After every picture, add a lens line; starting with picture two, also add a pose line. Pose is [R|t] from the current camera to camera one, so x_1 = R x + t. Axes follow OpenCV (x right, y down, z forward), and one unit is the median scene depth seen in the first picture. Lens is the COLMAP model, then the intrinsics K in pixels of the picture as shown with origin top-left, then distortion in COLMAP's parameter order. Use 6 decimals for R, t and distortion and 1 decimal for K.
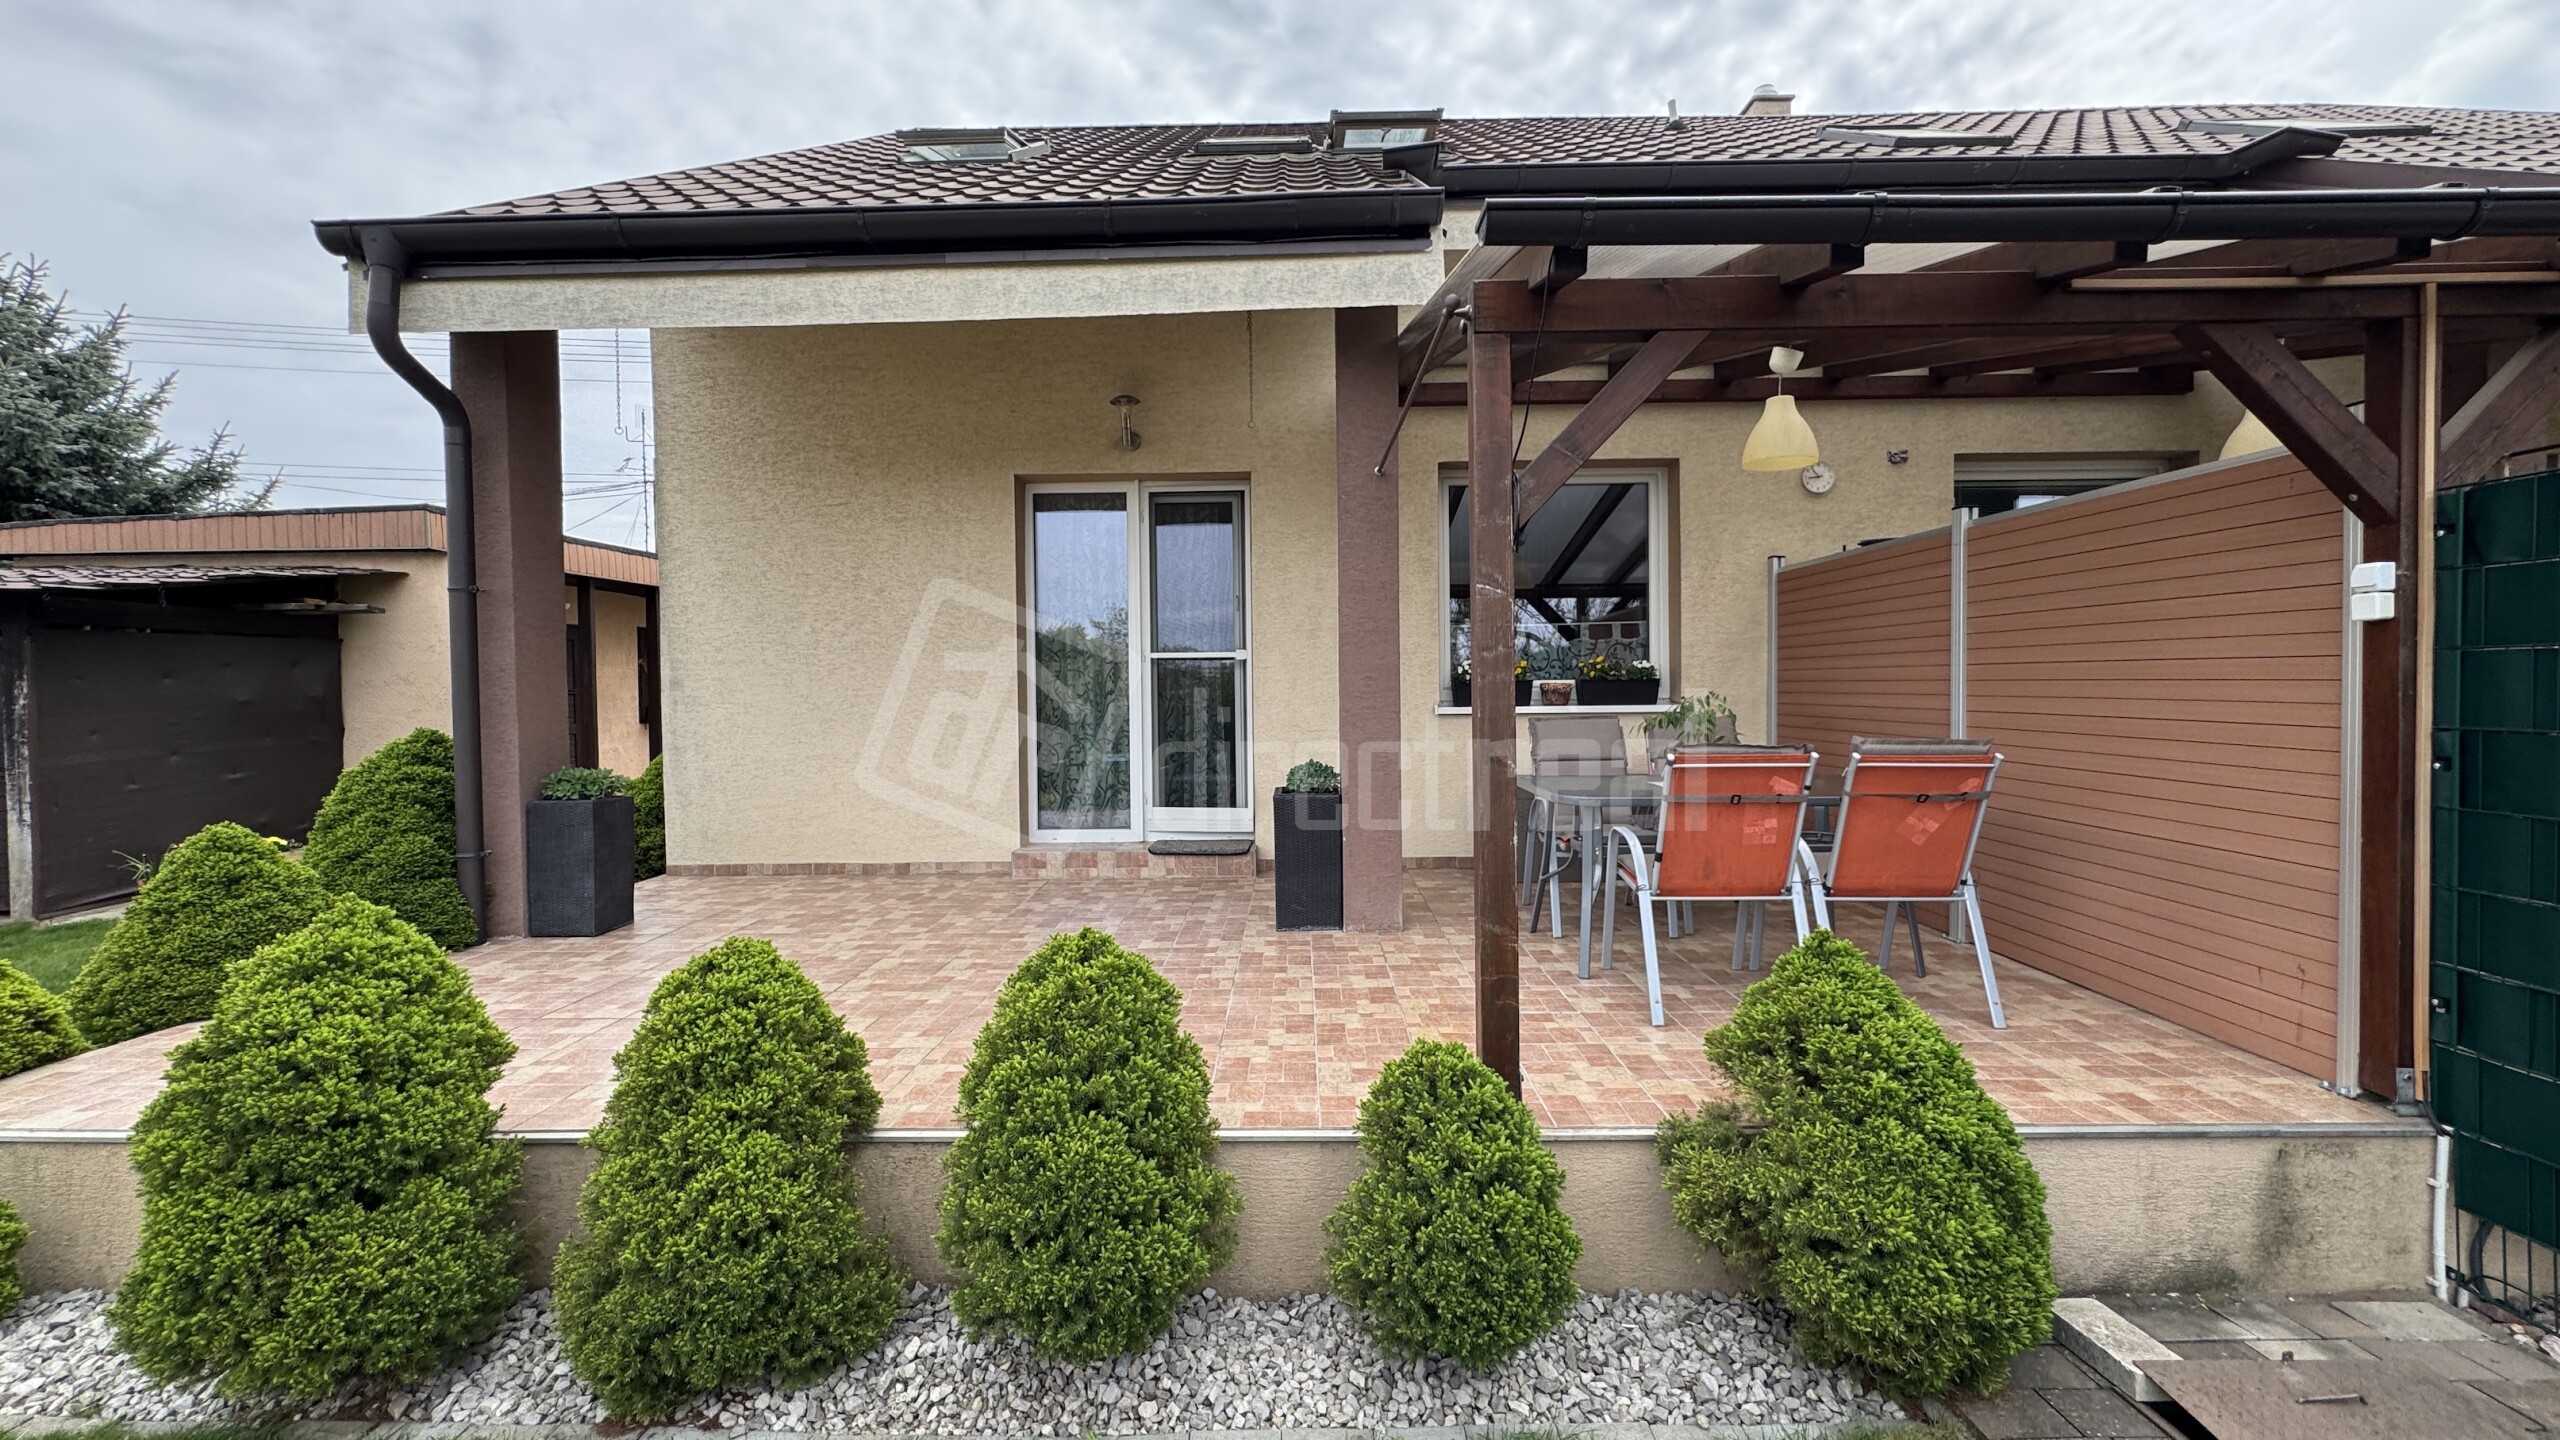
lens RADIAL K [[1026.0, 0, 1278.9], [0, 1026.0, 717.2], [0, 0, 1]] dist [-0.006340, 0.001279]
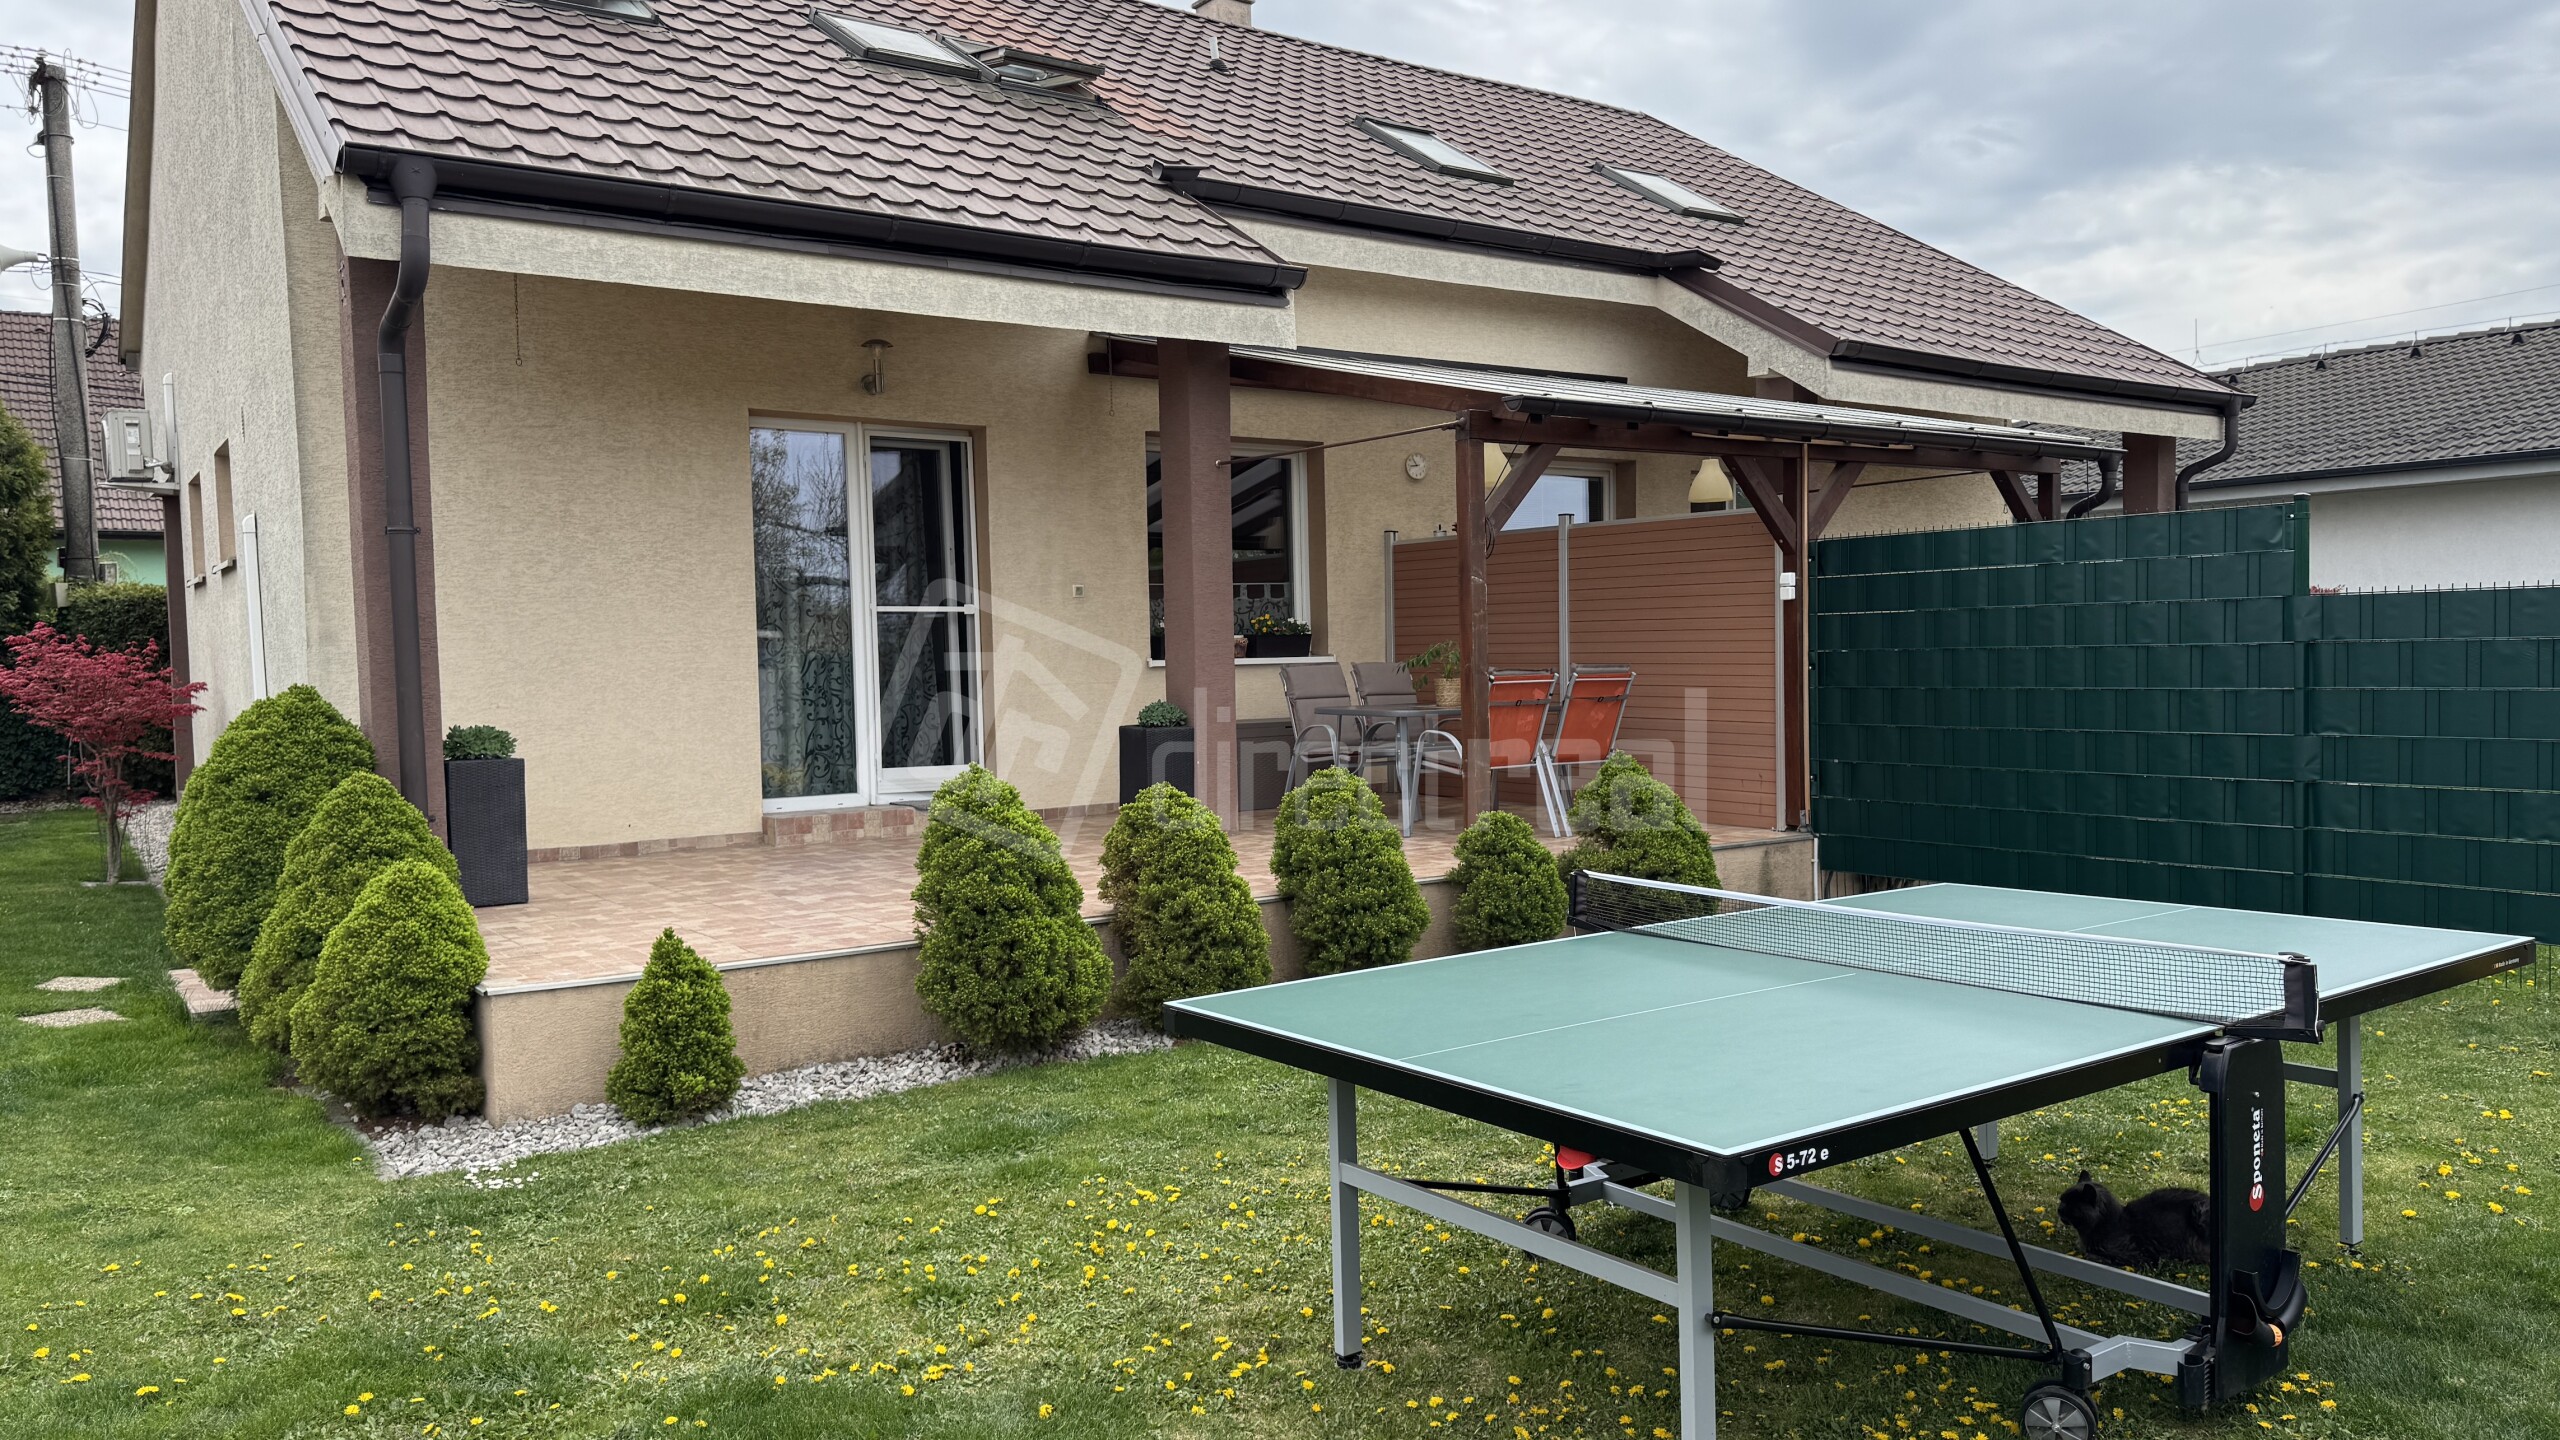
lens RADIAL K [[1769.6, 0, 1287.5], [0, 1769.6, 734.9], [0, 0, 1]] dist [0.079042, -0.050113]
pose [[0.801455, -0.032491, 0.597172, -0.858686], [0.026637, 0.999472, 0.018631, 0.038275], [-0.597462, 0.000975, 0.801897, -0.583253]]
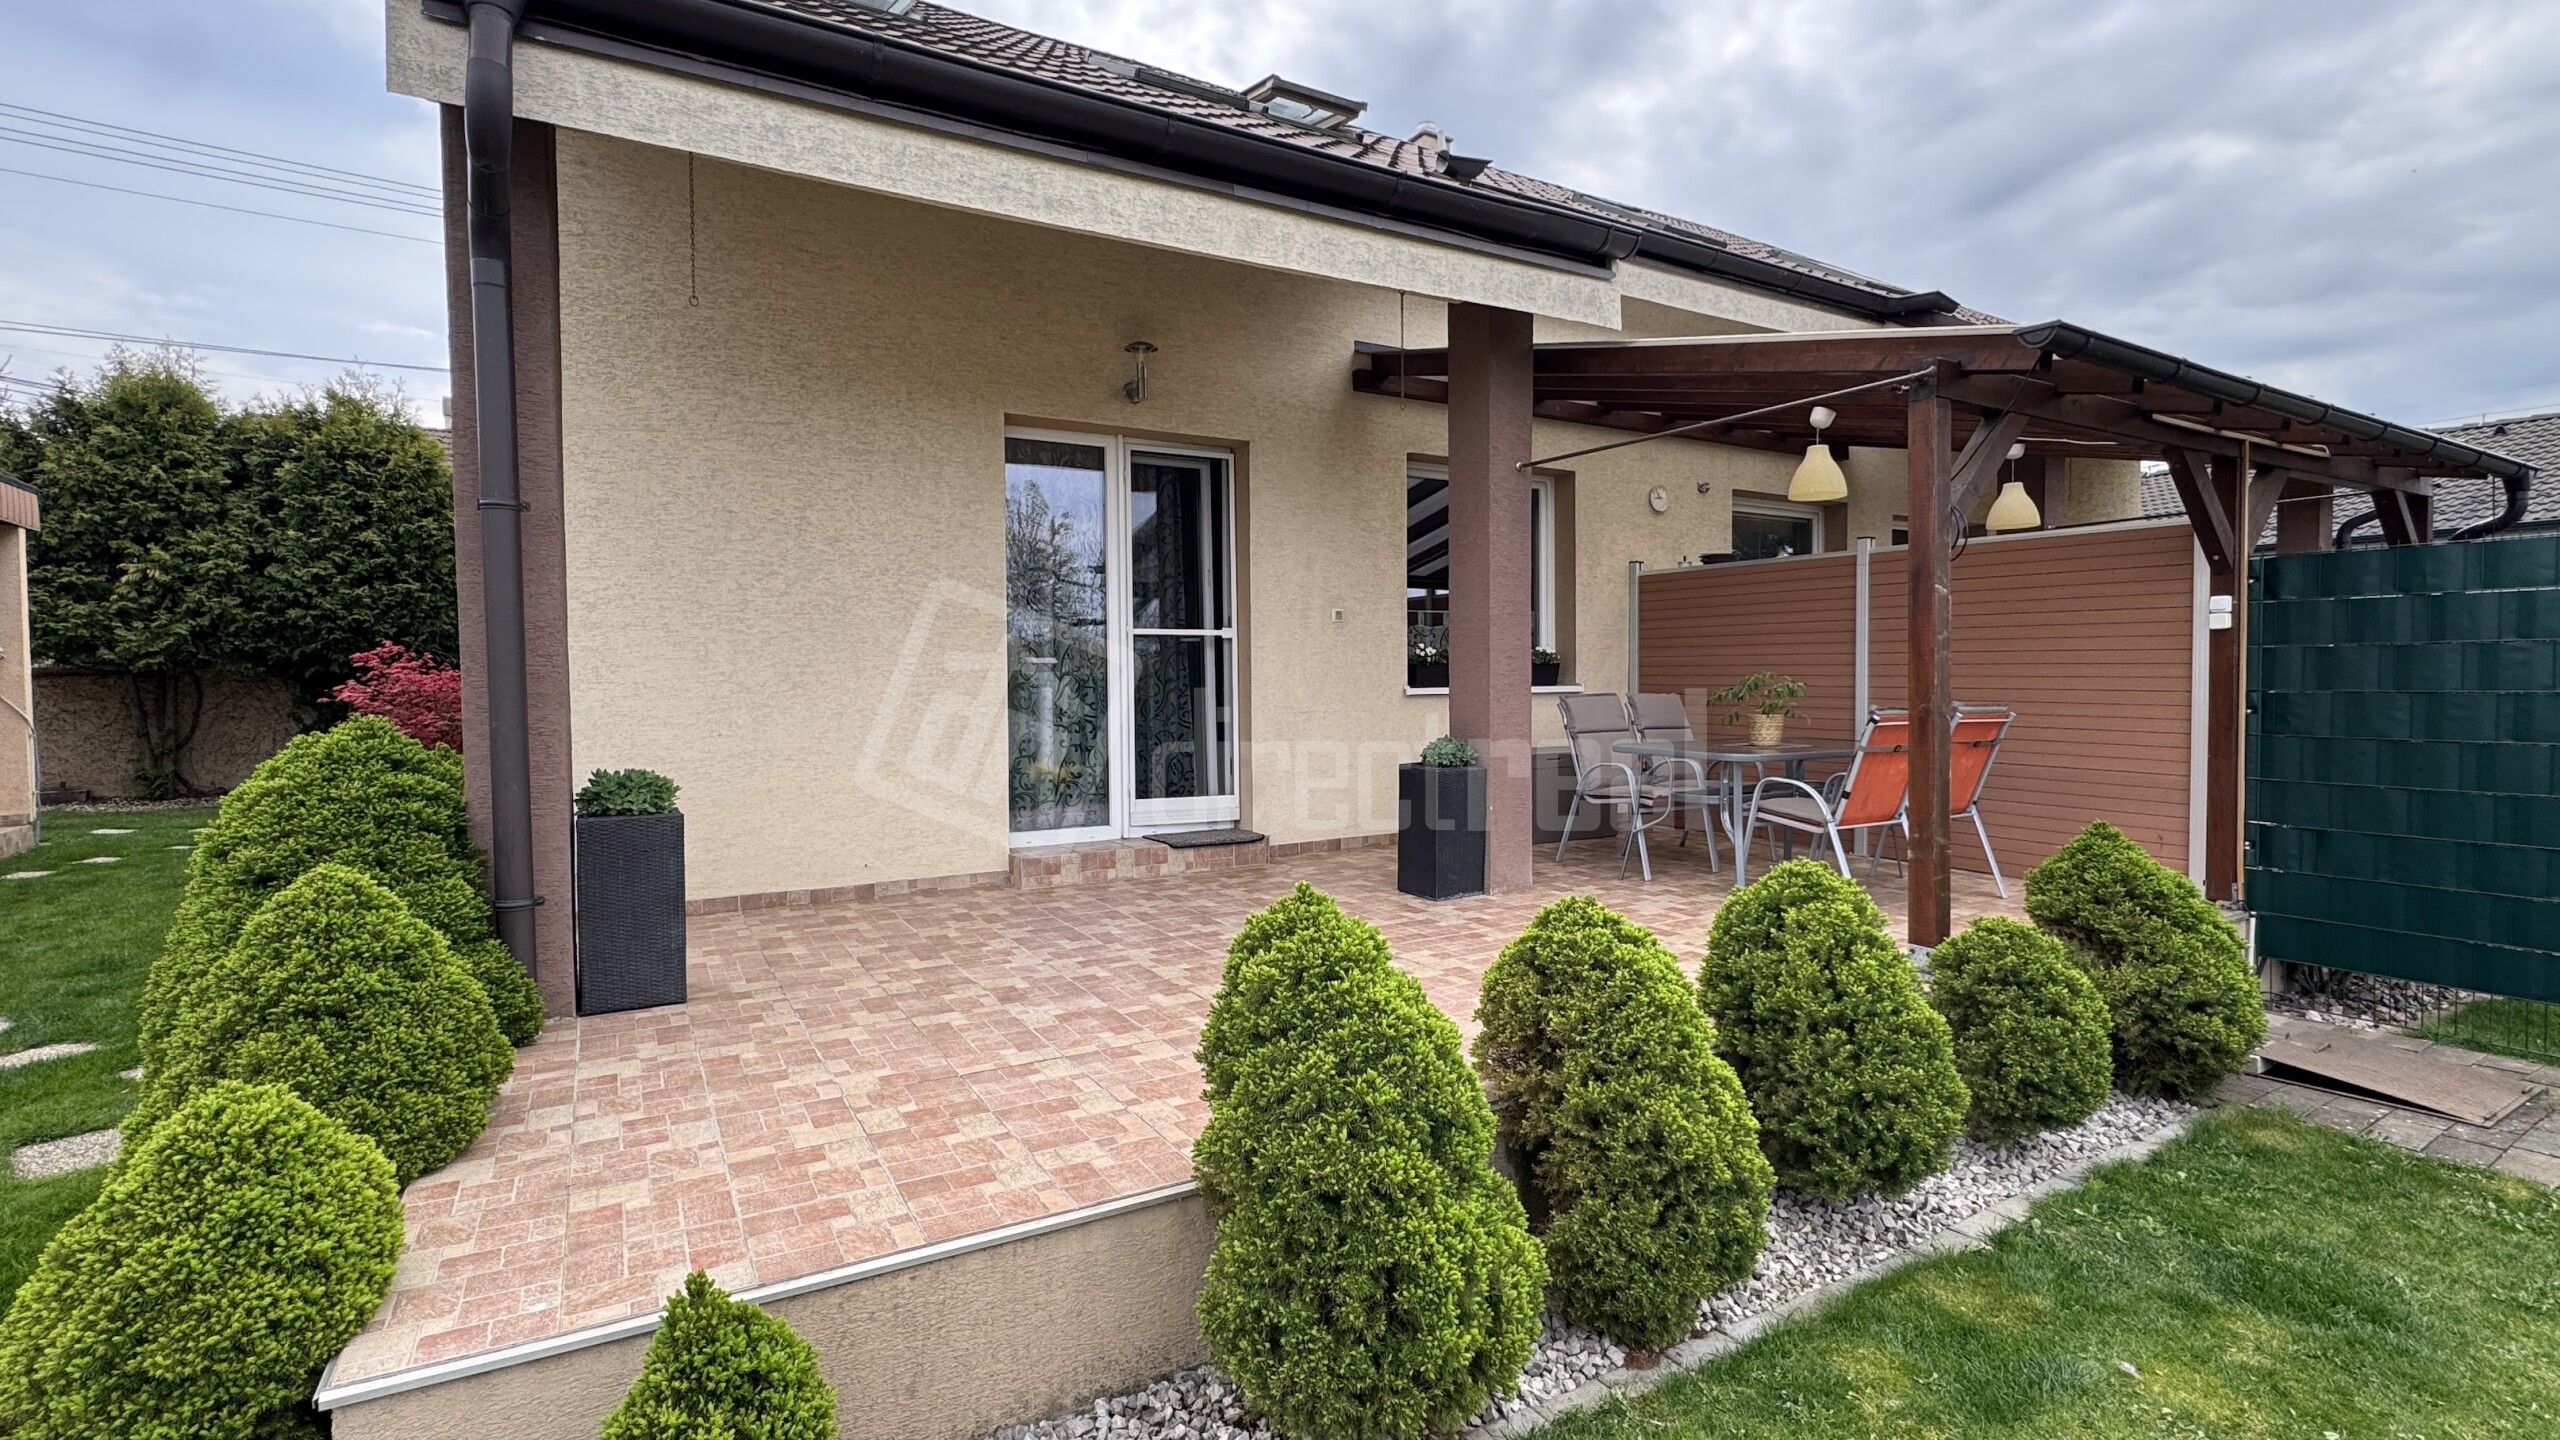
lens RADIAL K [[1154.4, 0, 1287.0], [0, 1154.4, 719.8], [0, 0, 1]] dist [-0.002423, 0.000239]
pose [[0.852930, -0.013685, 0.521846, -0.575460], [0.011346, 0.999906, 0.007676, 0.011889], [-0.521902, -0.000626, 0.853005, 0.067435]]
